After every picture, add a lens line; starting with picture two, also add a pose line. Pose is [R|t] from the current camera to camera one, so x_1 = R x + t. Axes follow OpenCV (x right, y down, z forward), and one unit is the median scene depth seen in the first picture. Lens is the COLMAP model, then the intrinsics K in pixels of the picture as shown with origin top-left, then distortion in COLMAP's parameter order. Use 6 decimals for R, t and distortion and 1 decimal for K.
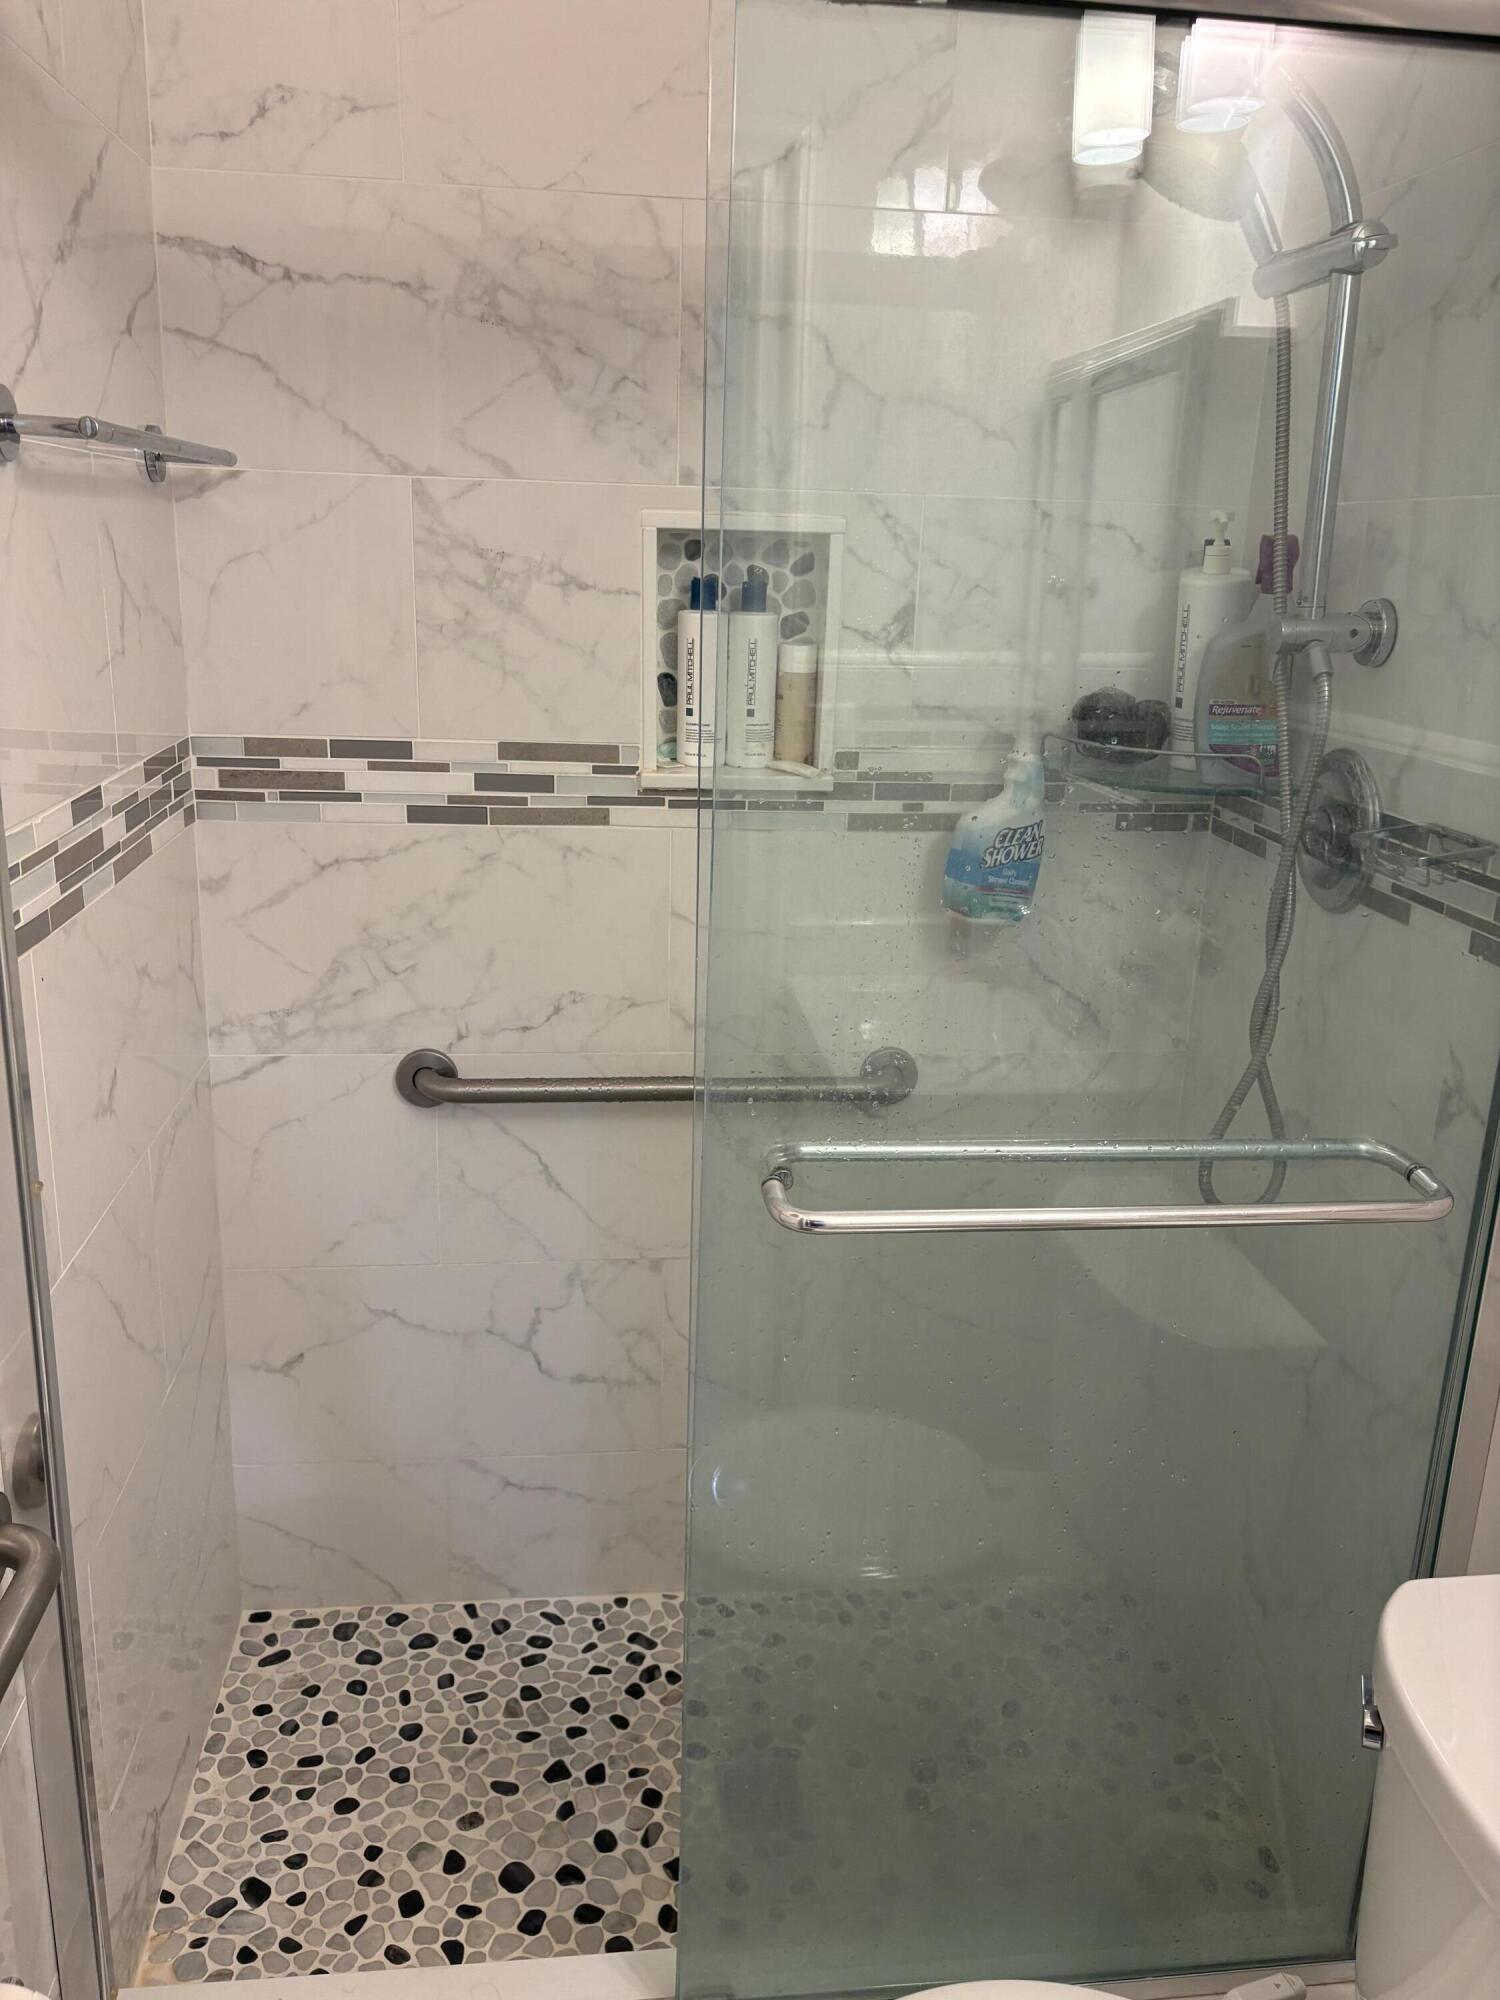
lens RADIAL K [[1502.1, 0, 759.0], [0, 1502.1, 1003.9], [0, 0, 1]] dist [0.011107, 0.006994]
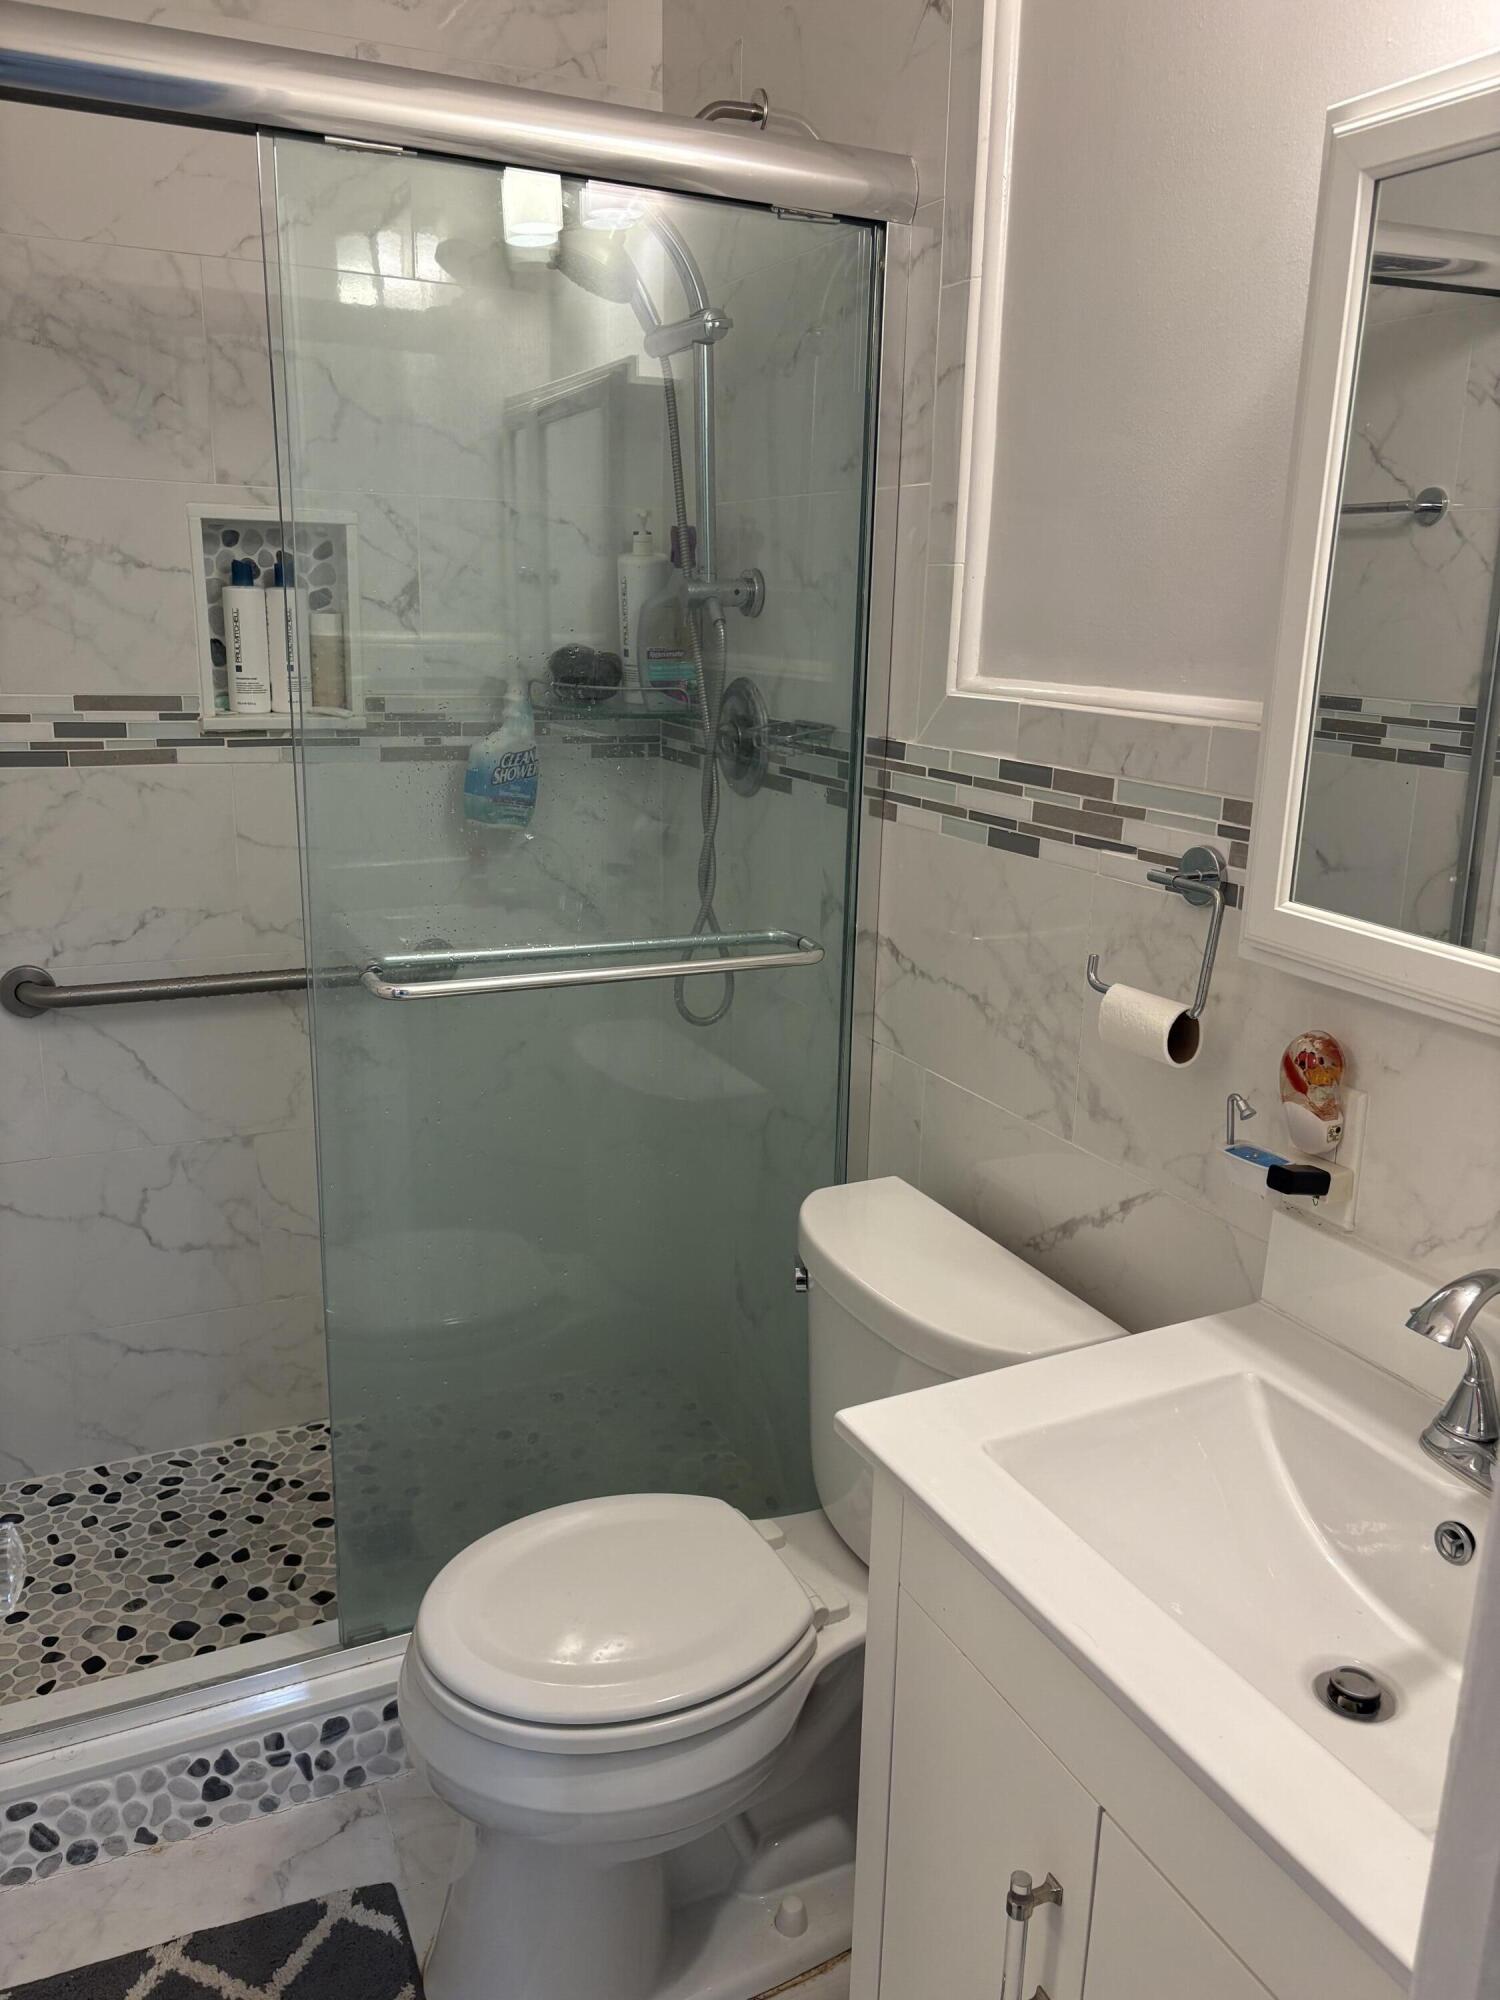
lens RADIAL K [[1502.1, 0, 759.0], [0, 1502.1, 1003.9], [0, 0, 1]] dist [0.011107, 0.006994]
pose [[0.943918, -0.091488, 0.317252, -0.061236], [0.099256, 0.995027, -0.008373, 0.130745], [-0.314908, 0.039392, 0.948304, -0.287966]]
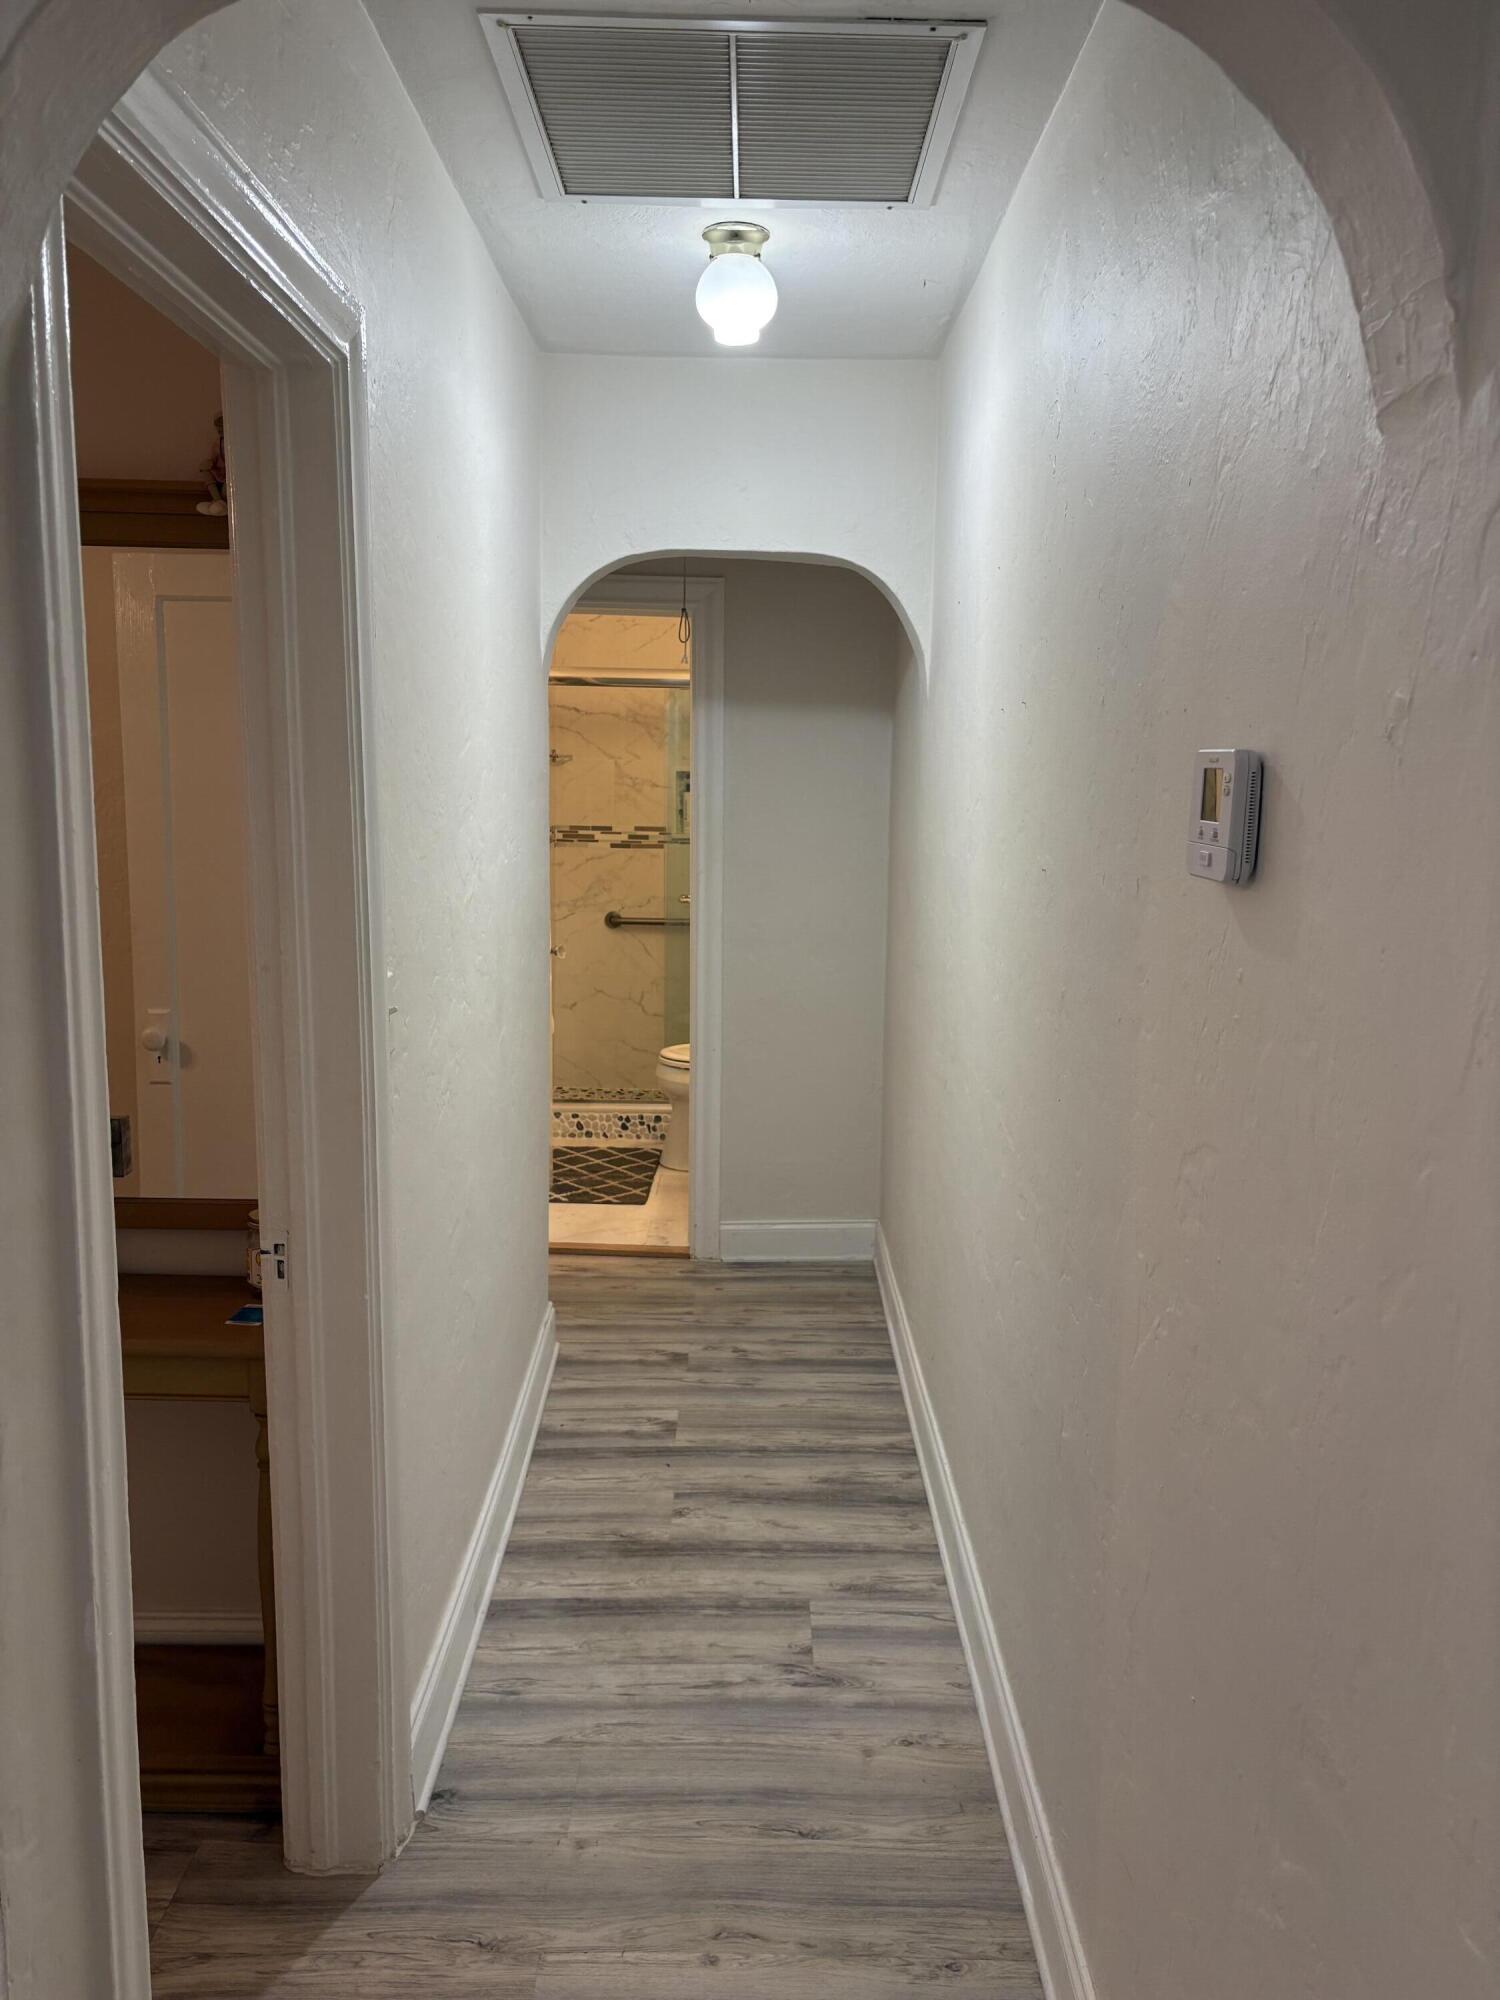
lens RADIAL K [[1502.1, 0, 759.0], [0, 1502.1, 1003.9], [0, 0, 1]] dist [0.011107, 0.006994]
pose [[0.993457, -0.002552, -0.114175, 0.561824], [-0.014849, 0.988377, -0.151293, 0.825464], [0.113234, 0.151999, 0.981873, -2.580395]]
